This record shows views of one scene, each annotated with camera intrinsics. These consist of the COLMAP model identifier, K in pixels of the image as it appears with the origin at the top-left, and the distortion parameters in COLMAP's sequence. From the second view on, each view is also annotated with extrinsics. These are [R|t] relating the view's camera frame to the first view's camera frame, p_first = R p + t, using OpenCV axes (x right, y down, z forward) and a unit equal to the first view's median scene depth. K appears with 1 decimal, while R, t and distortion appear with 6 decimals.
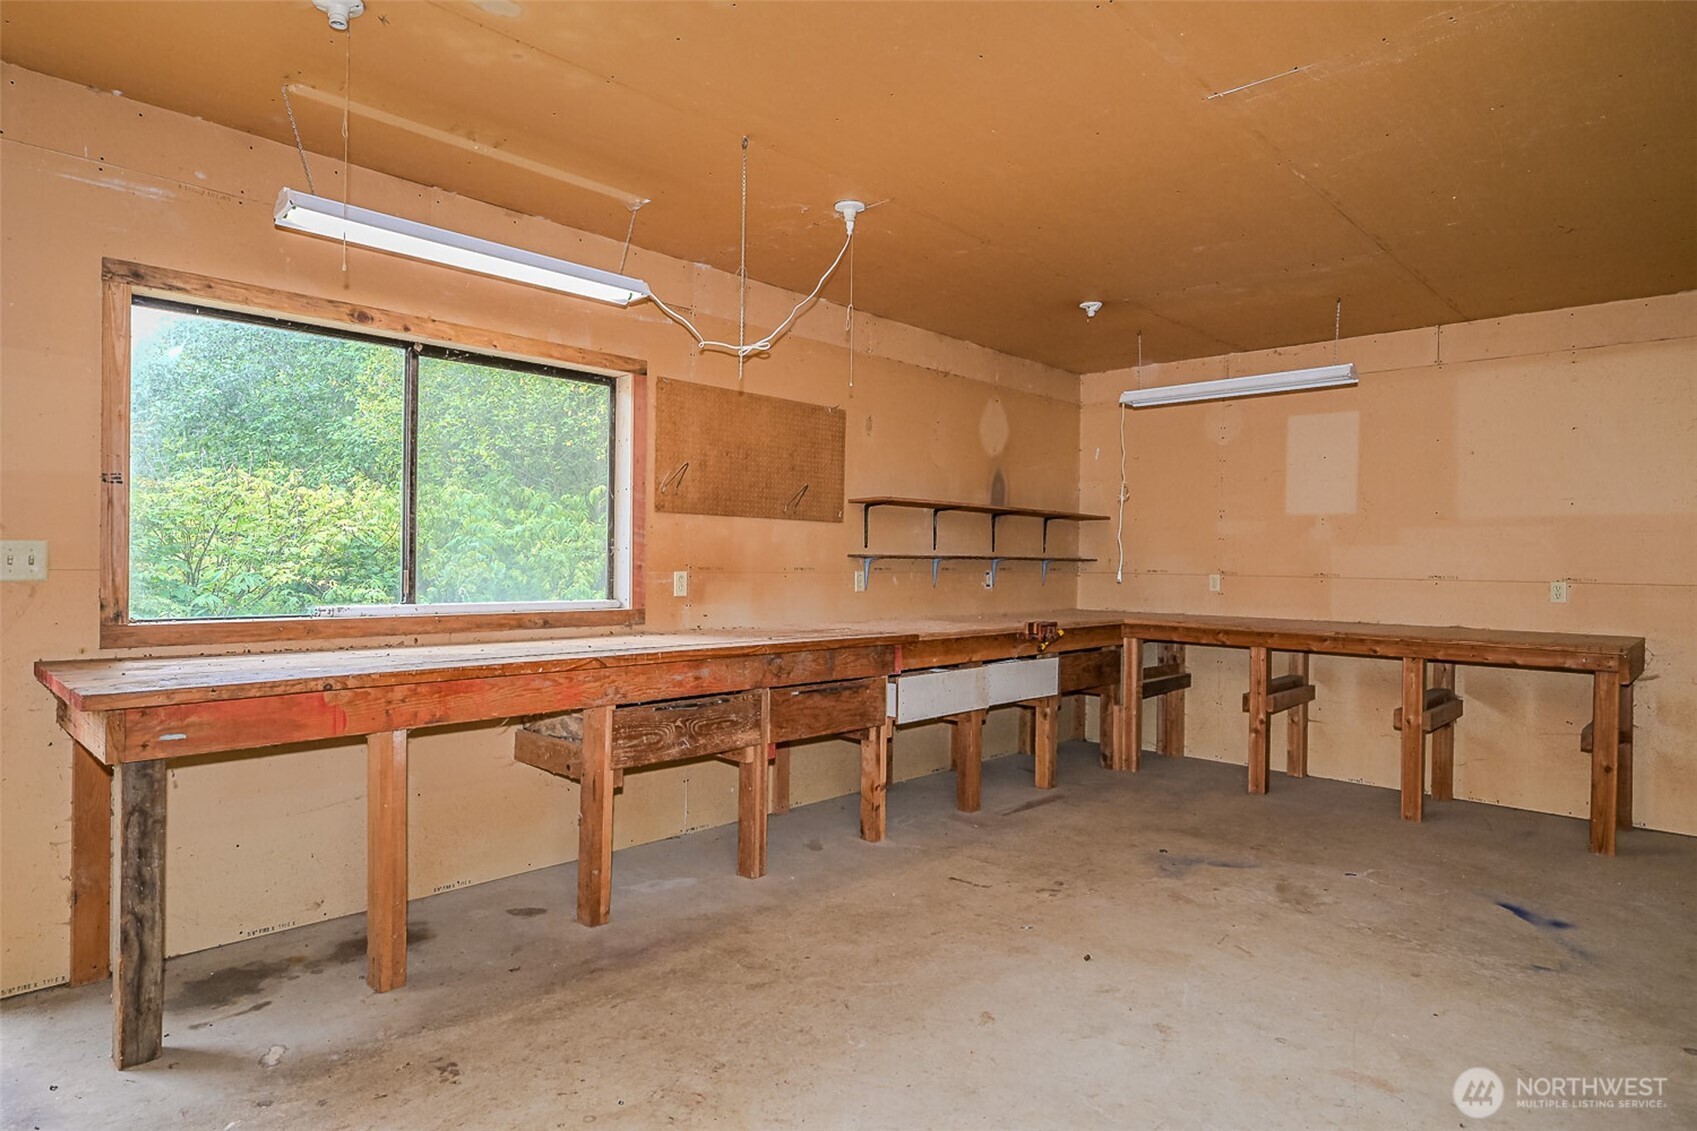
lens RADIAL K [[979.2, 0, 850.4], [0, 979.2, 566.9], [0, 0, 1]] dist [0.002767, -0.000120]
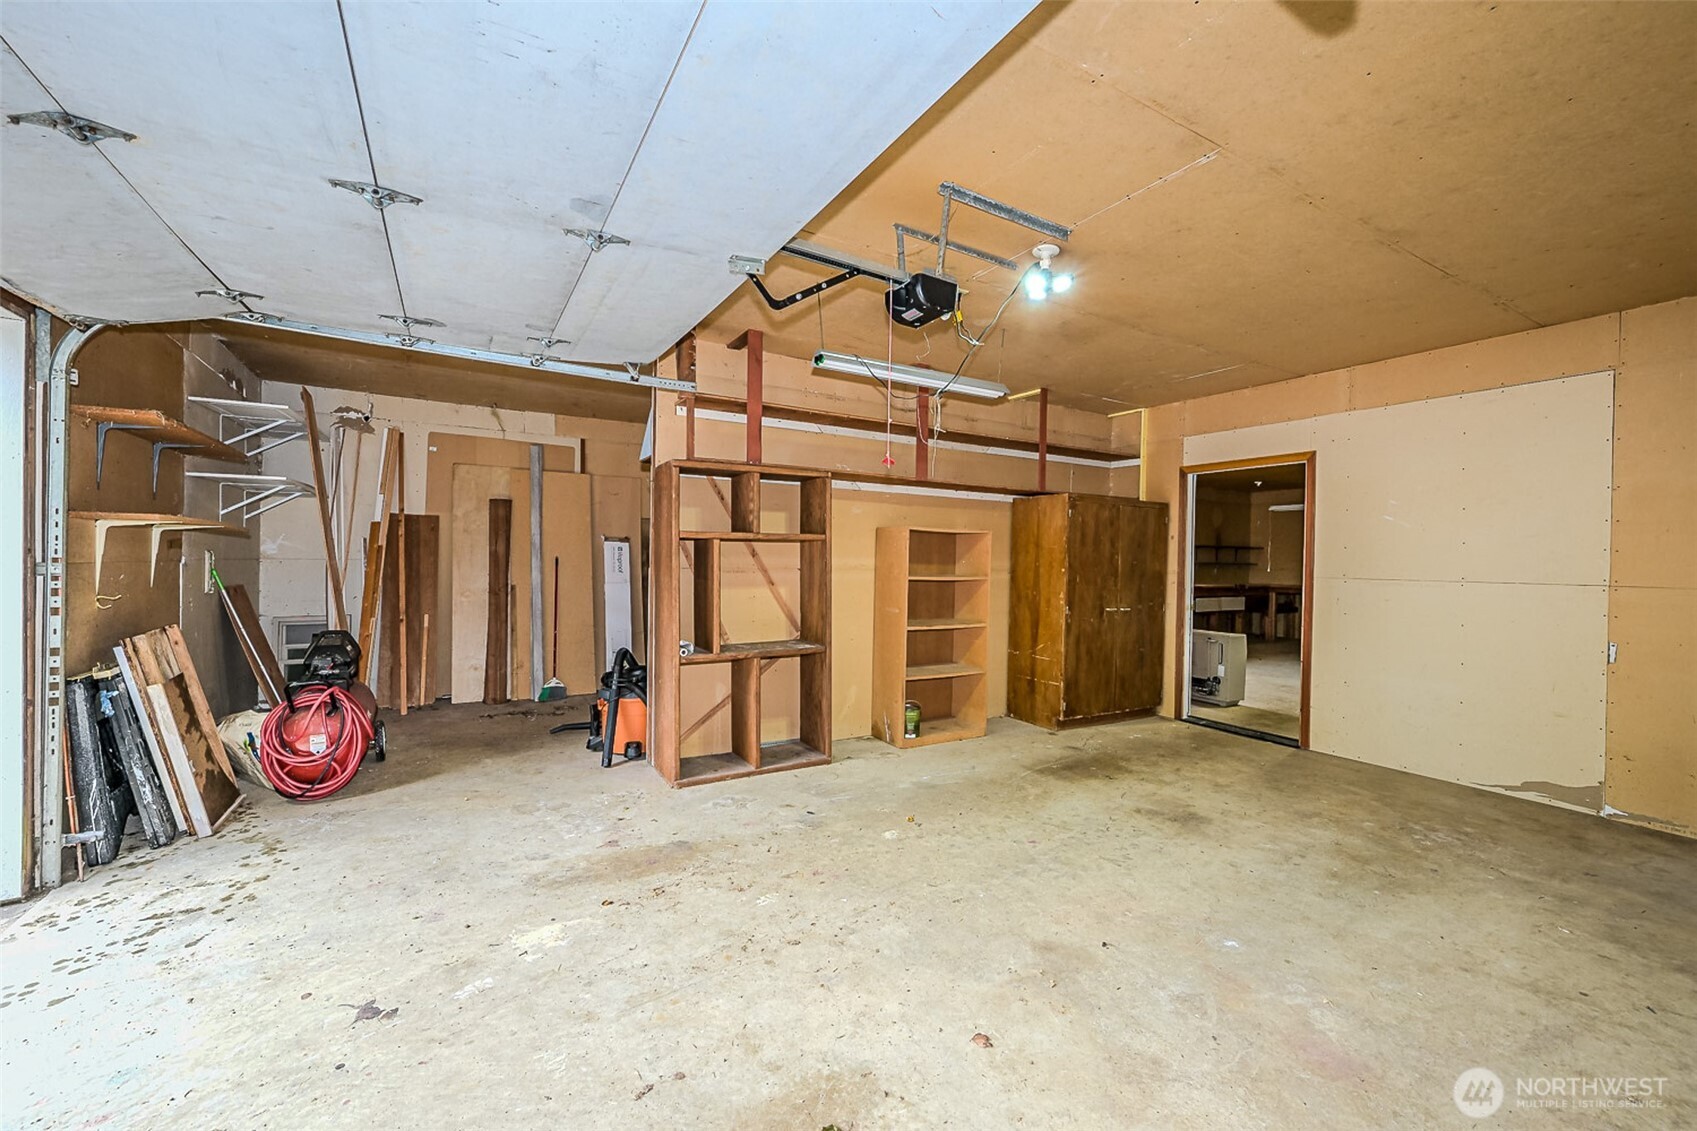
lens RADIAL K [[681.9, 0, 847.5], [0, 681.9, 565.3], [0, 0, 1]] dist [0.000601, 0.000015]
pose [[0.963000, 0.004531, -0.269465, -0.410553], [-0.003367, 0.999983, 0.004780, -0.012074], [0.269482, -0.003696, 0.962998, -1.378873]]
